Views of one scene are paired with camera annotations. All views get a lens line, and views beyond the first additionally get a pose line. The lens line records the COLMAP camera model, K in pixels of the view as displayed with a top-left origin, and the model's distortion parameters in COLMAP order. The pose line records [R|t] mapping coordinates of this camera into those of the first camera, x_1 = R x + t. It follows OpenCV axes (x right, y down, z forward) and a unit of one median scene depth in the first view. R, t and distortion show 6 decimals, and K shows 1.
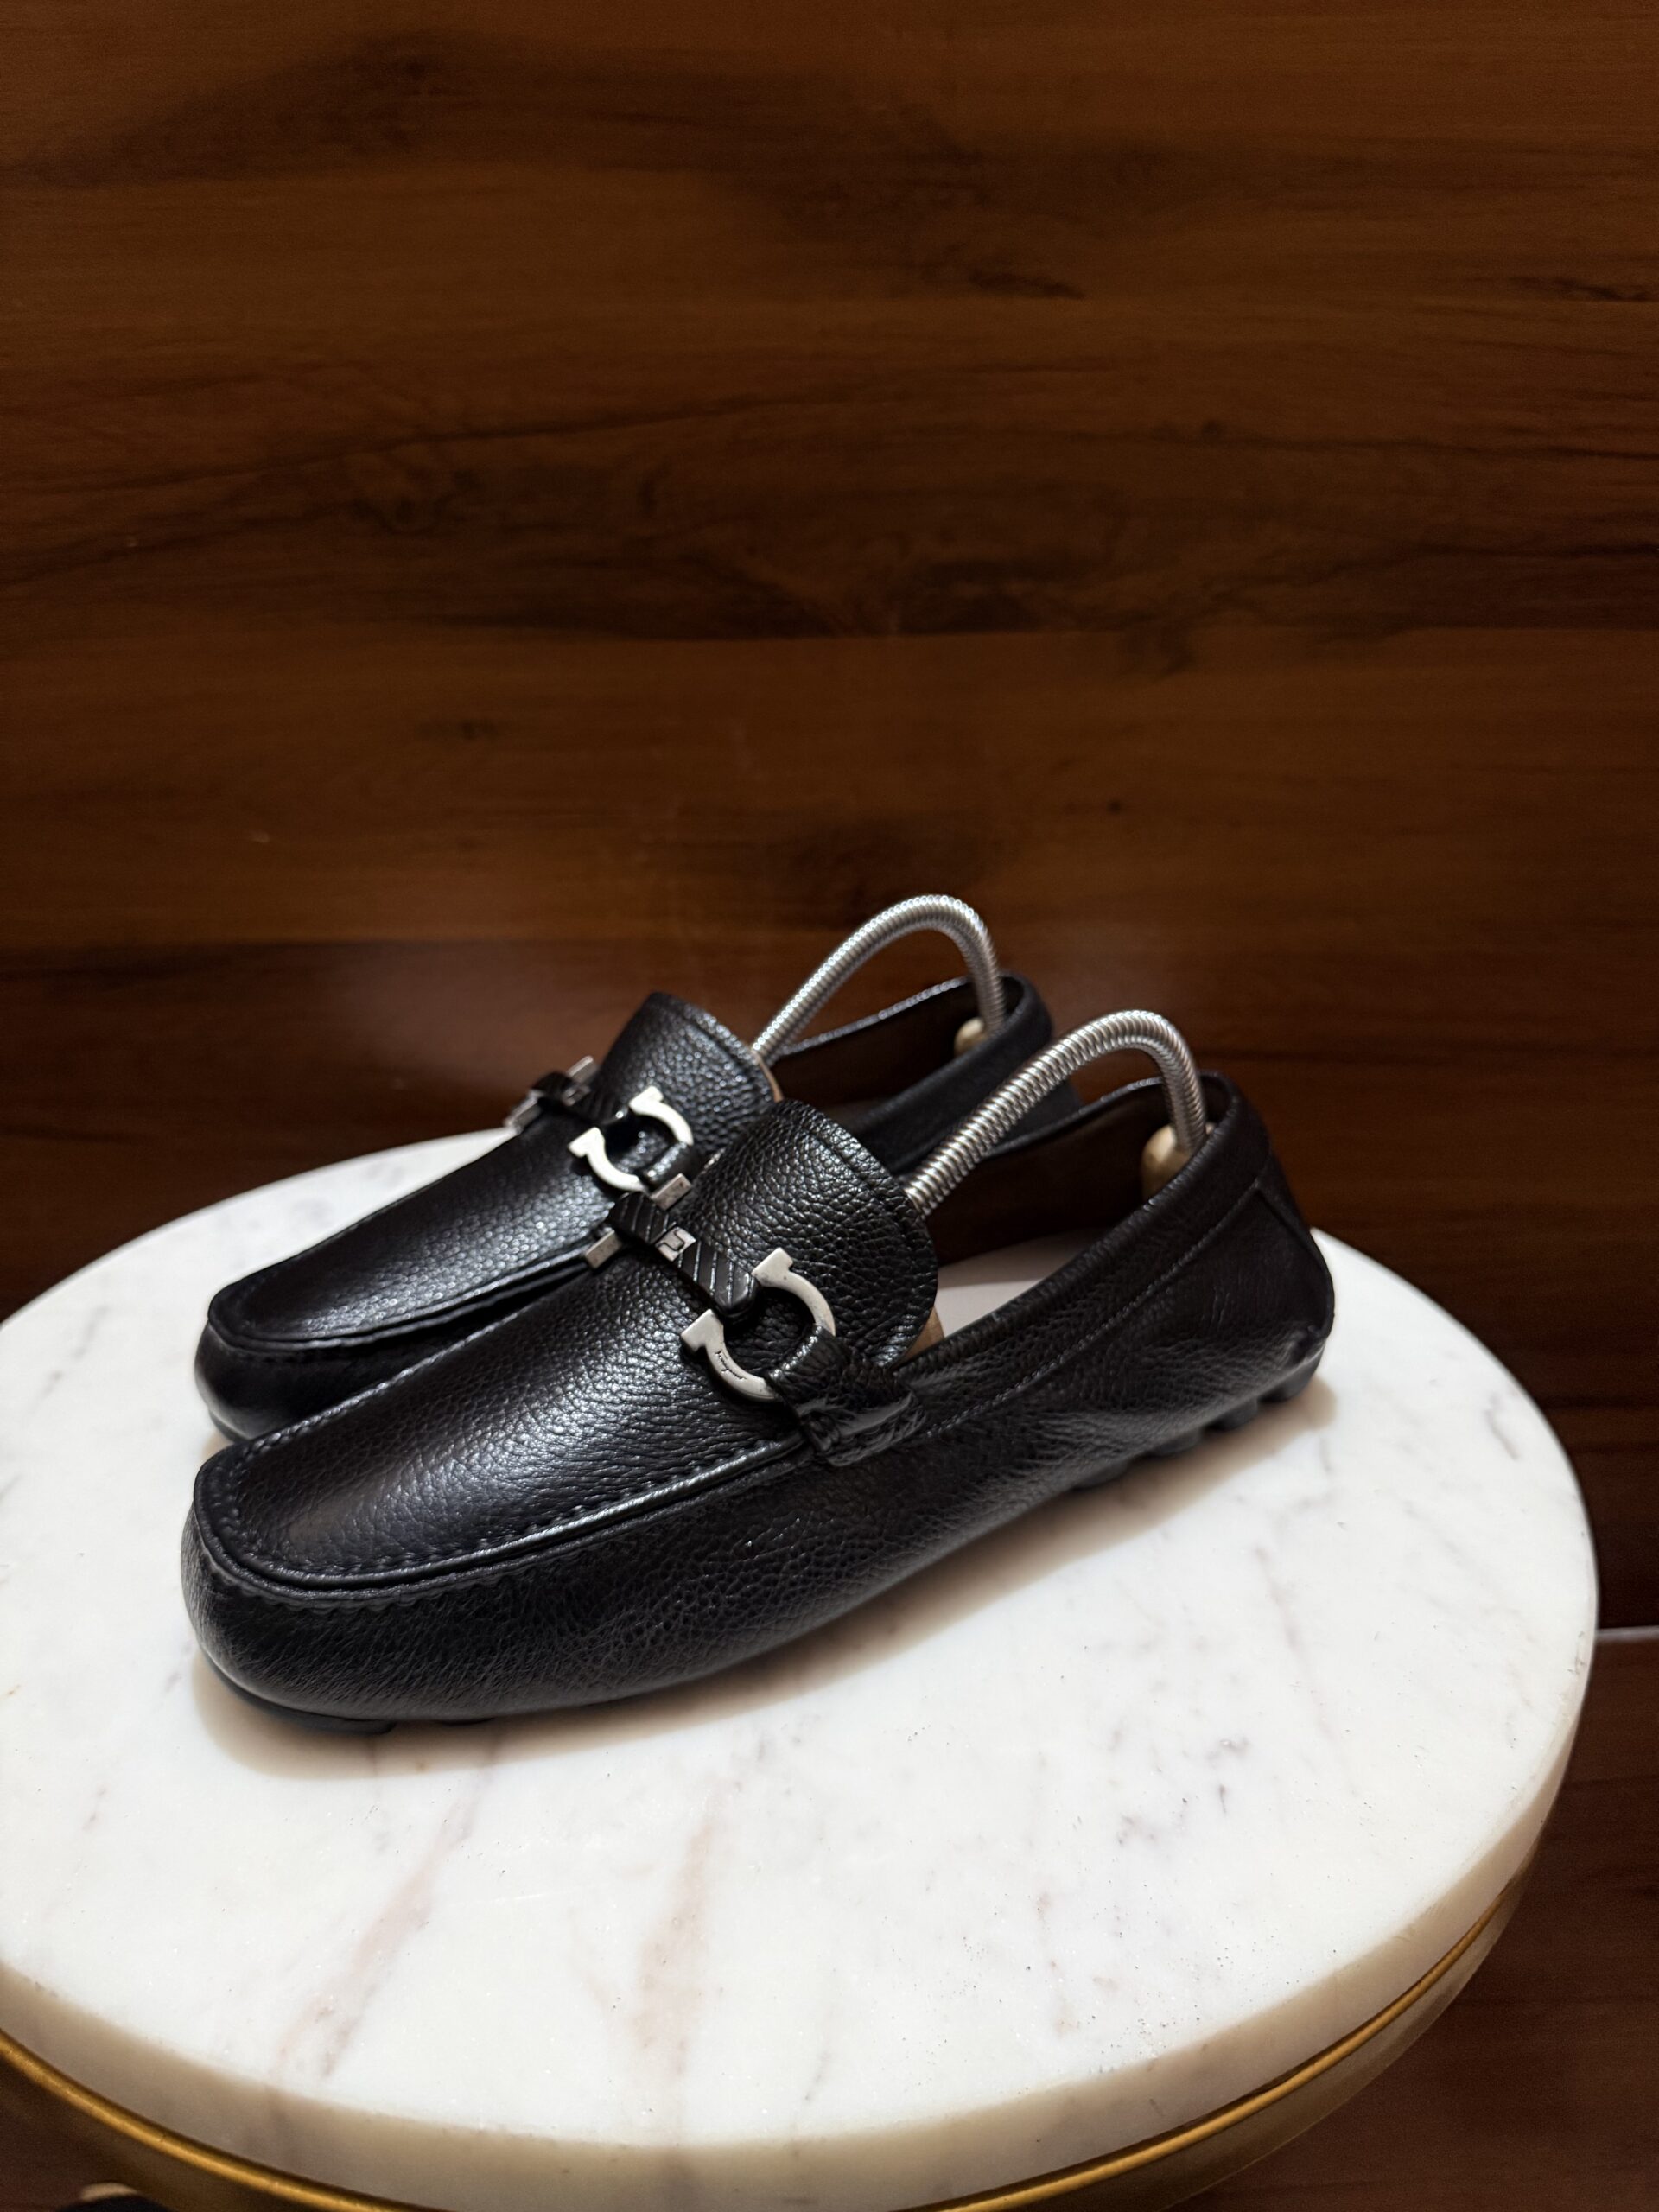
lens RADIAL K [[1620.6, 0, 829.5], [0, 1620.6, 1106.0], [0, 0, 1]] dist [-0.044276, -0.007924]
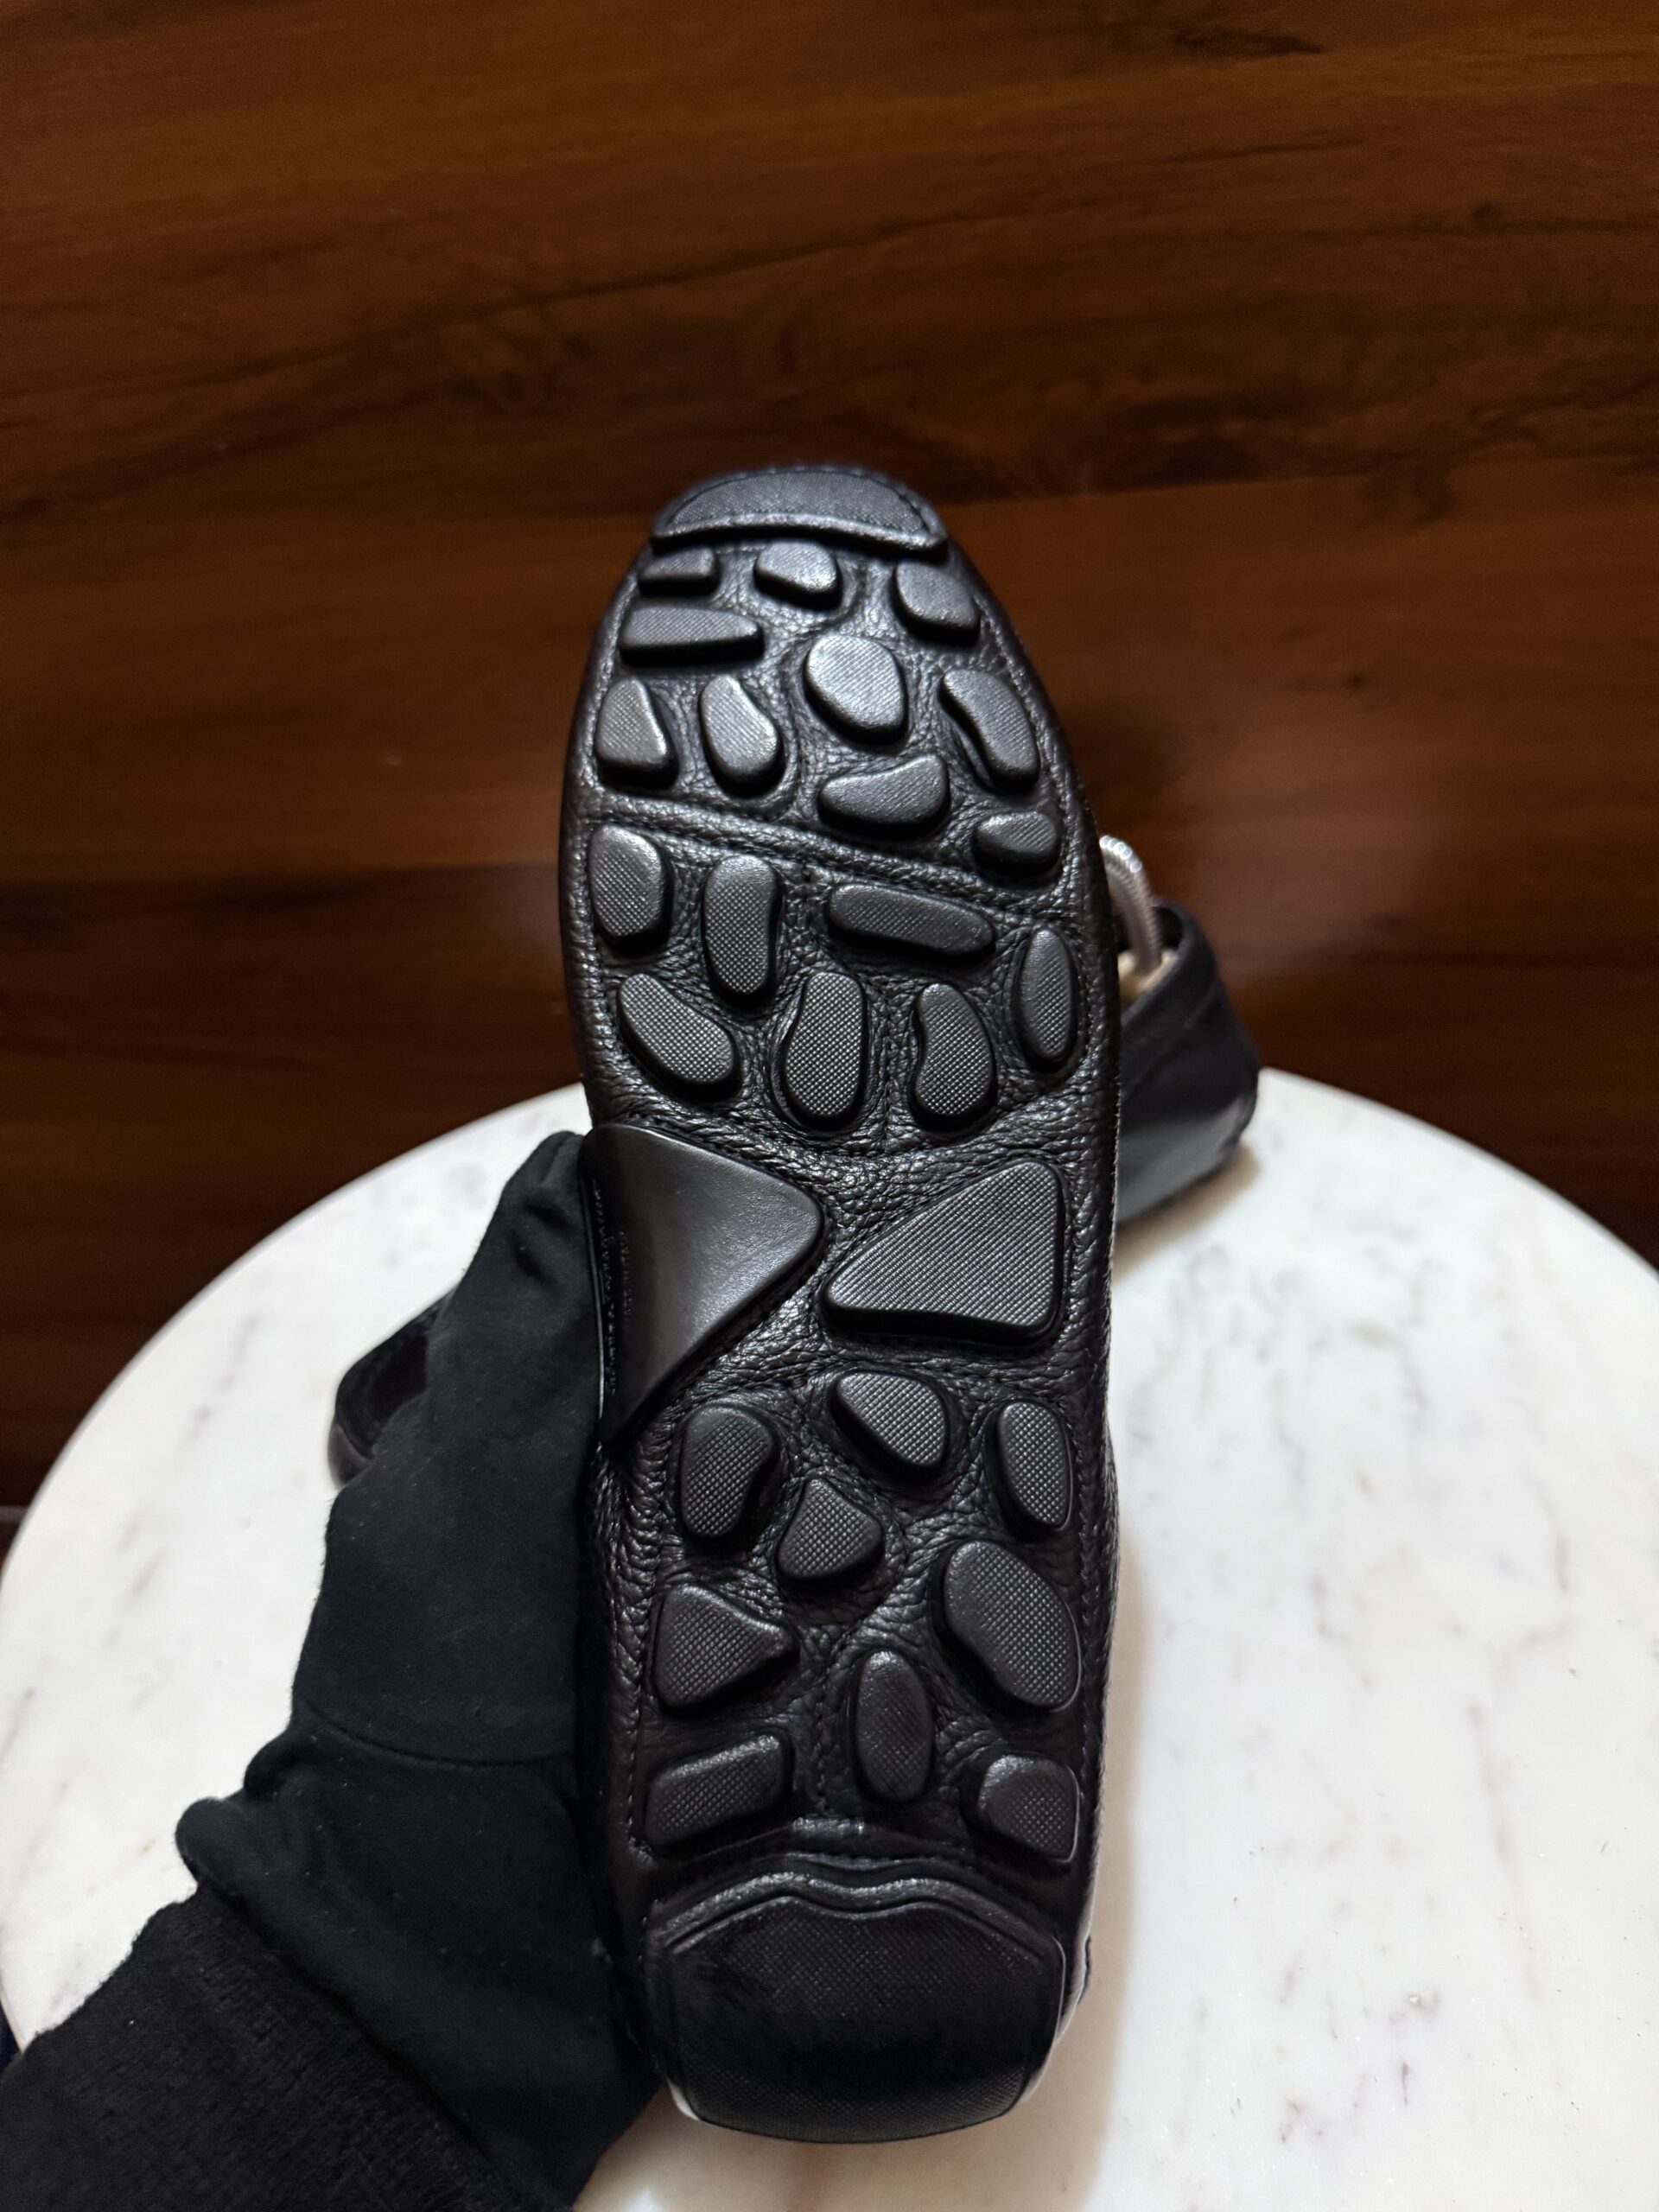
lens RADIAL K [[1607.6, 0, 829.5], [0, 1607.6, 1106.0], [0, 0, 1]] dist [-0.035388, -0.012213]
pose [[0.988757, -0.003127, -0.149498, 0.033310], [0.032620, 0.980213, 0.195241, -0.154761], [0.145929, -0.197923, 0.969294, 0.114601]]
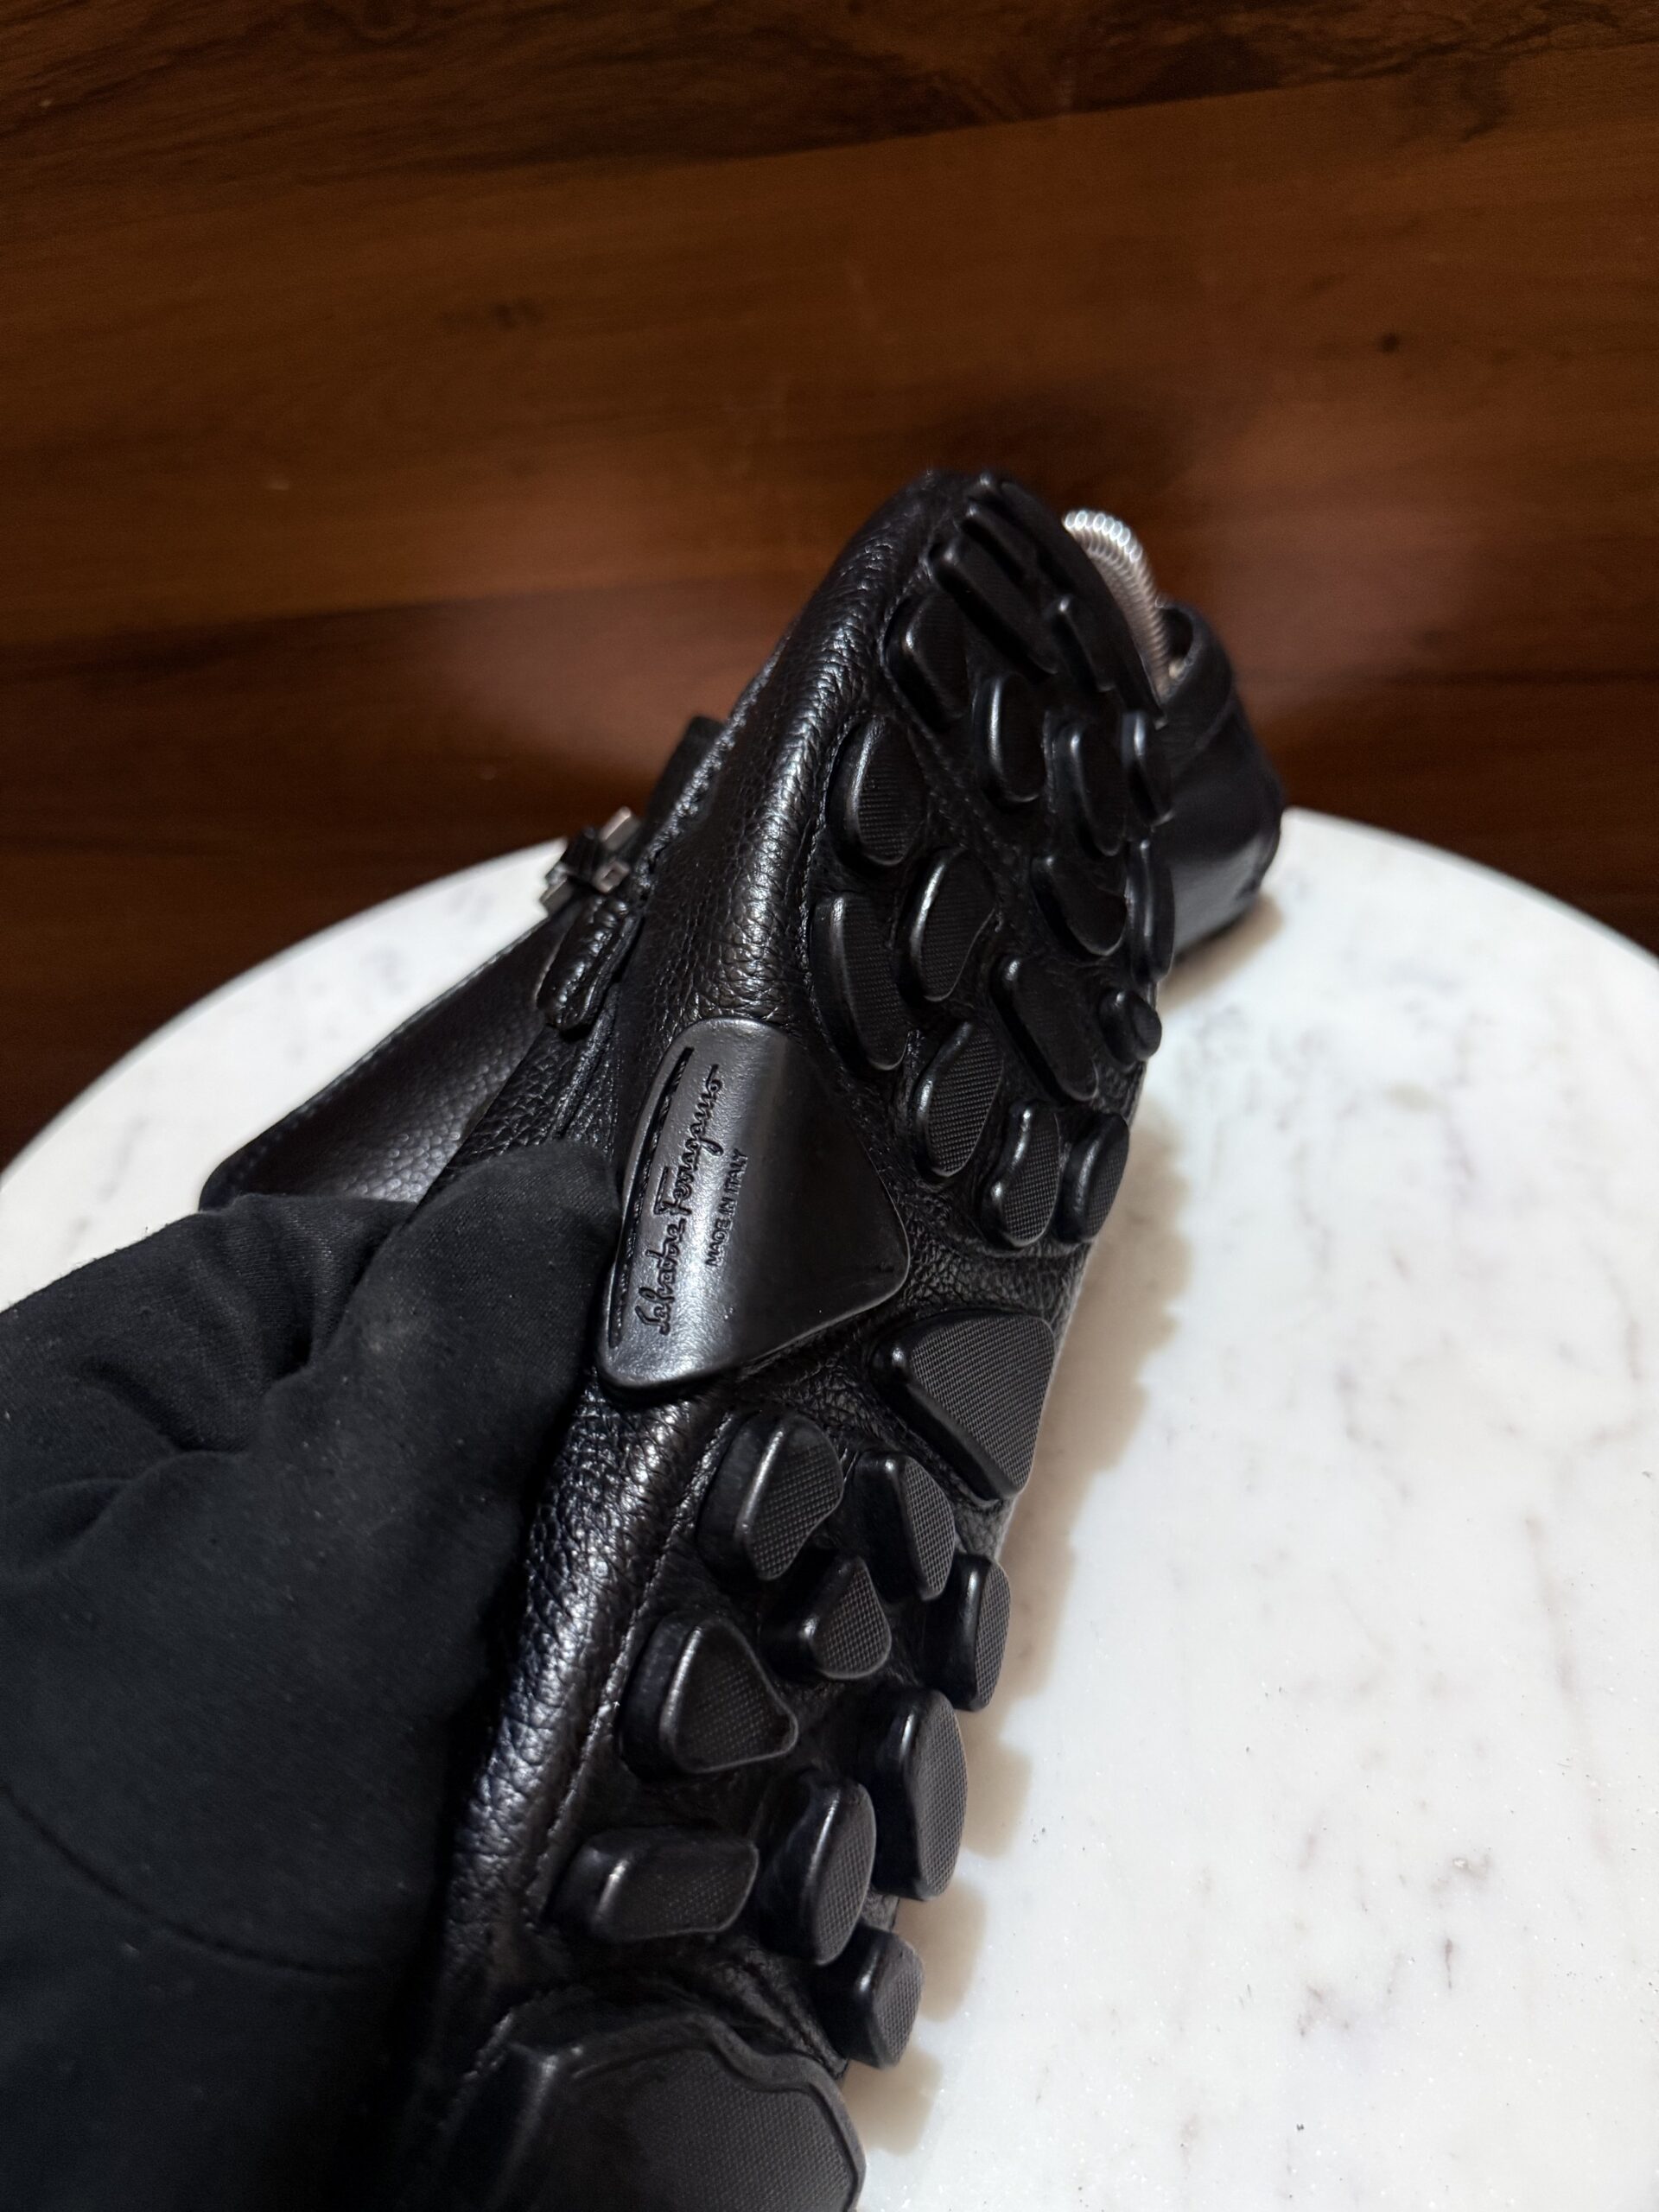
lens RADIAL K [[1620.6, 0, 829.5], [0, 1620.6, 1106.0], [0, 0, 1]] dist [-0.044276, -0.007924]
pose [[0.986190, -0.014564, -0.164976, 0.048641], [0.064485, 0.951284, 0.301498, -0.102056], [0.152548, -0.307973, 0.939086, 0.210823]]
